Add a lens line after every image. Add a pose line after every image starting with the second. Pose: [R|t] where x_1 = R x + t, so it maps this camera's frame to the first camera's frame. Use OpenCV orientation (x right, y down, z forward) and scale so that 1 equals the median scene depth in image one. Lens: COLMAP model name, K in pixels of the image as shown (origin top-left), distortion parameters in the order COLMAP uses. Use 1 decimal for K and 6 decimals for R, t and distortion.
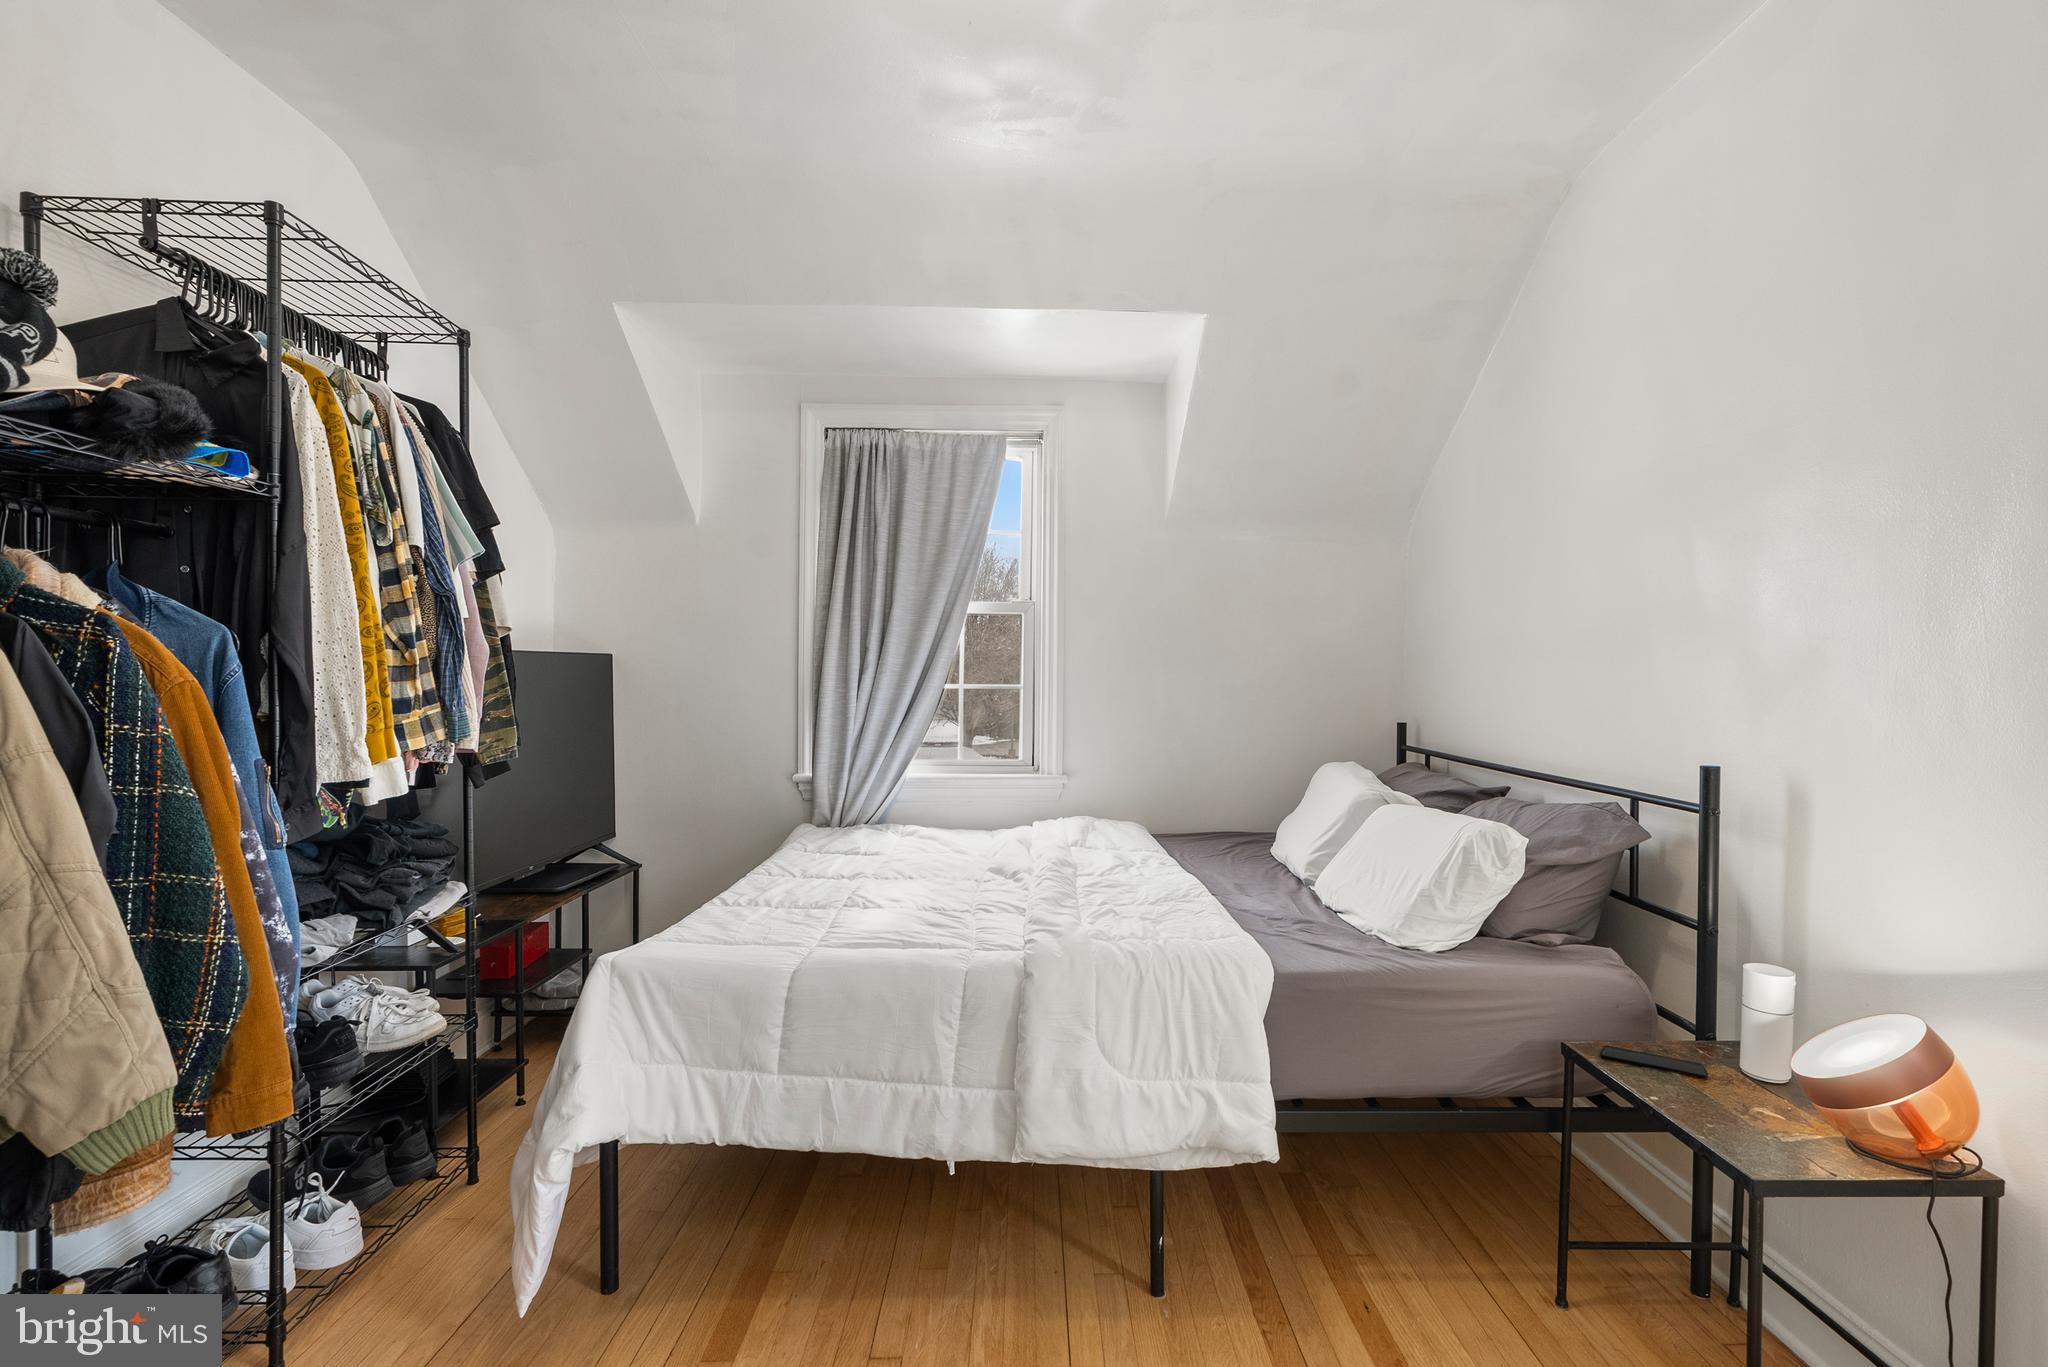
lens RADIAL K [[937.0, 0, 1033.6], [0, 937.0, 682.5], [0, 0, 1]] dist [-0.009830, 0.006002]
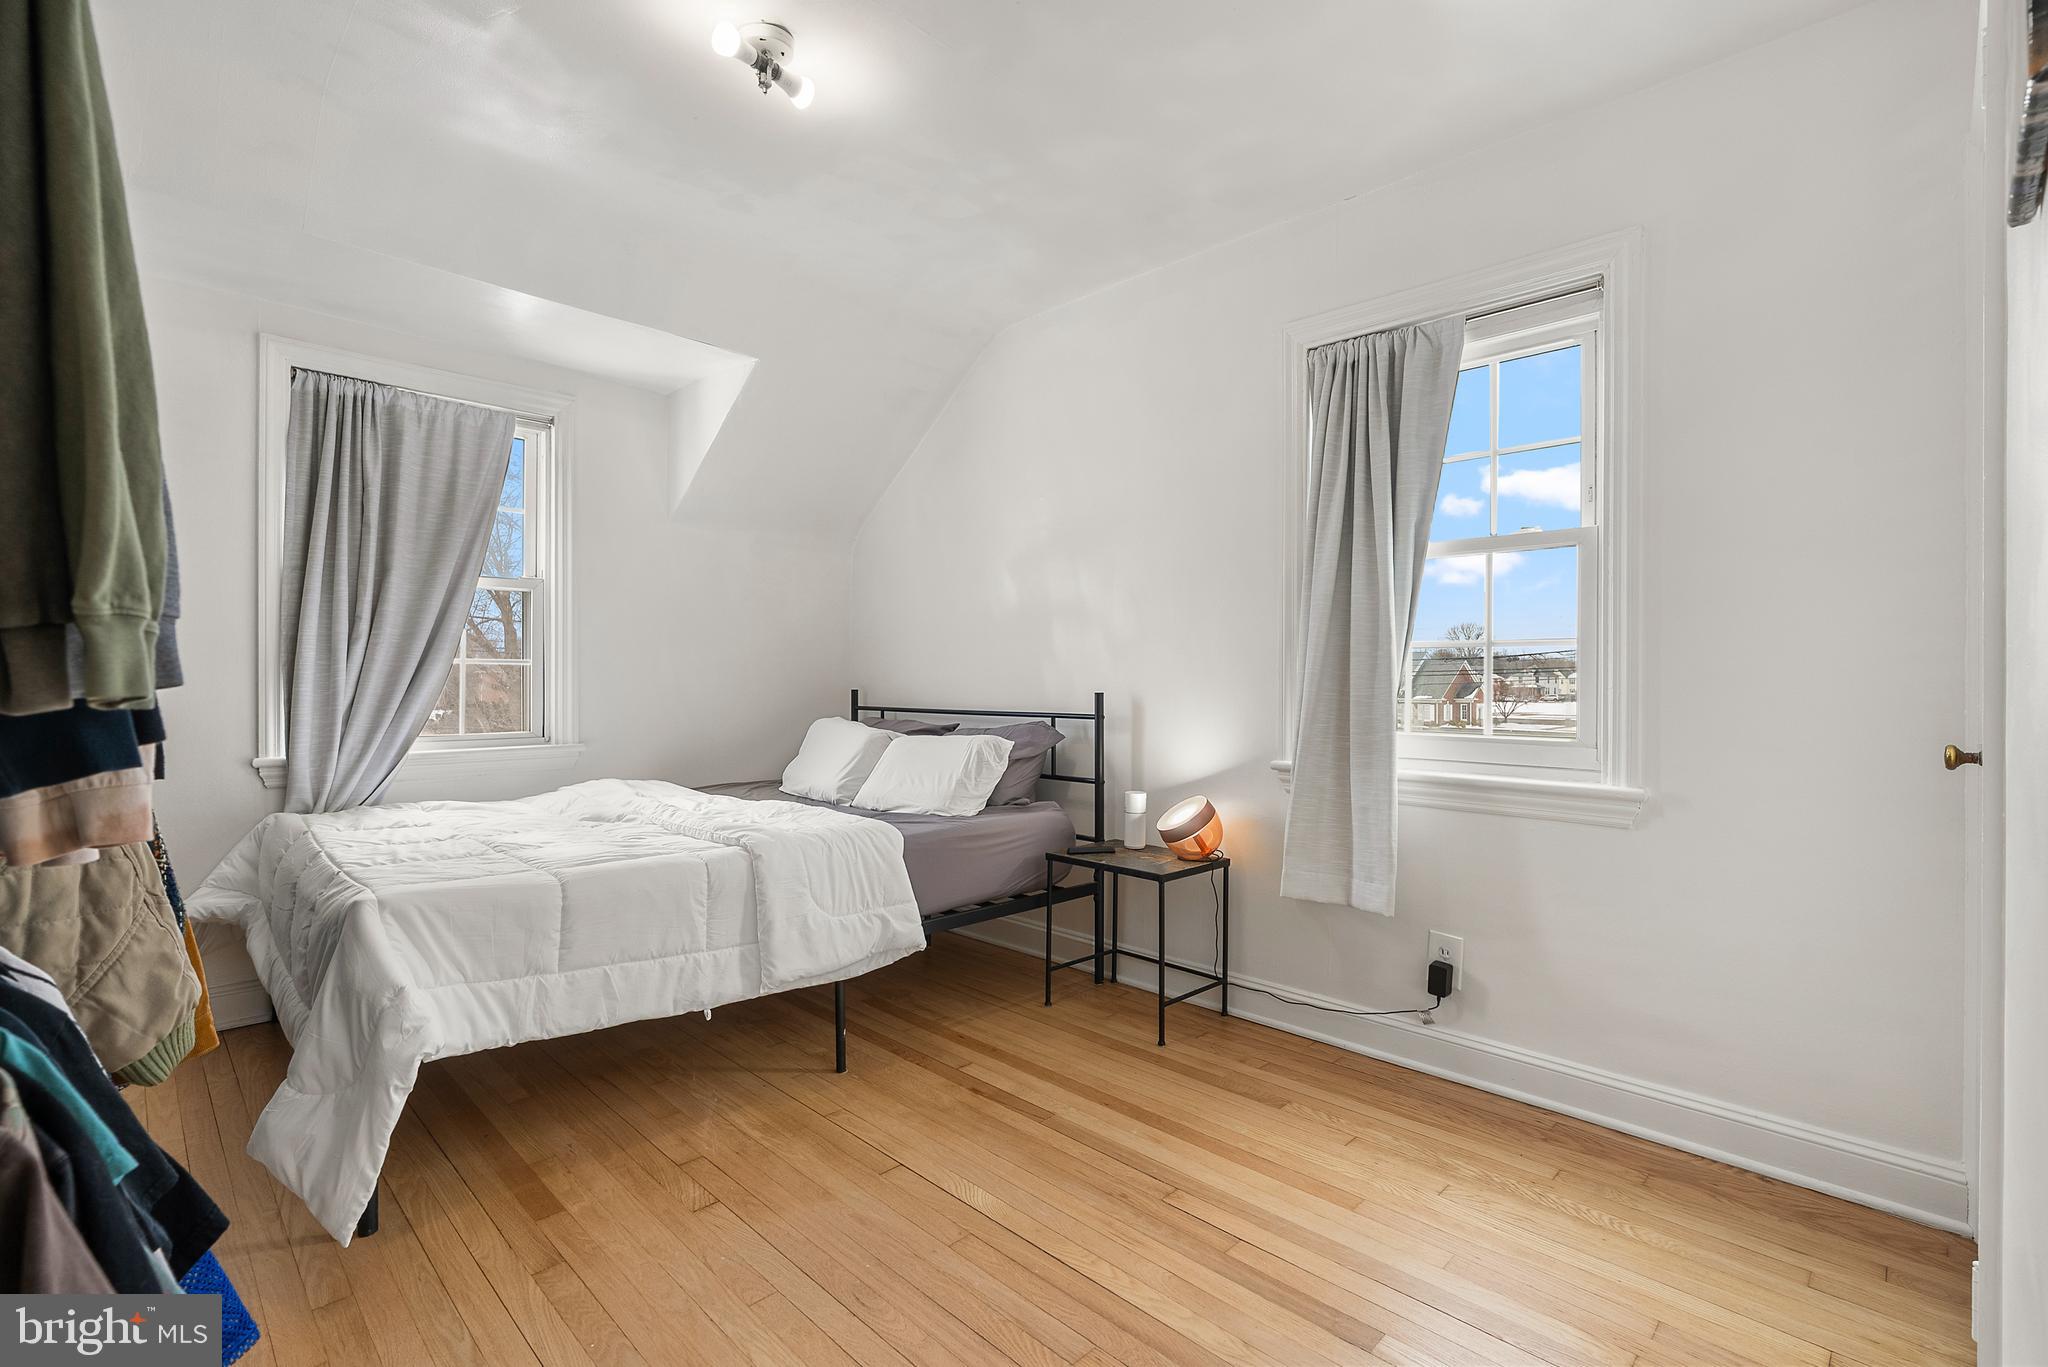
lens RADIAL K [[937.0, 0, 1022.8], [0, 937.0, 681.3], [0, 0, 1]] dist [-0.009830, 0.006002]
pose [[0.722013, -0.005179, 0.691860, -0.653119], [0.011660, 0.999921, -0.004683, 0.074538], [-0.691781, 0.011449, 0.722017, -0.221907]]
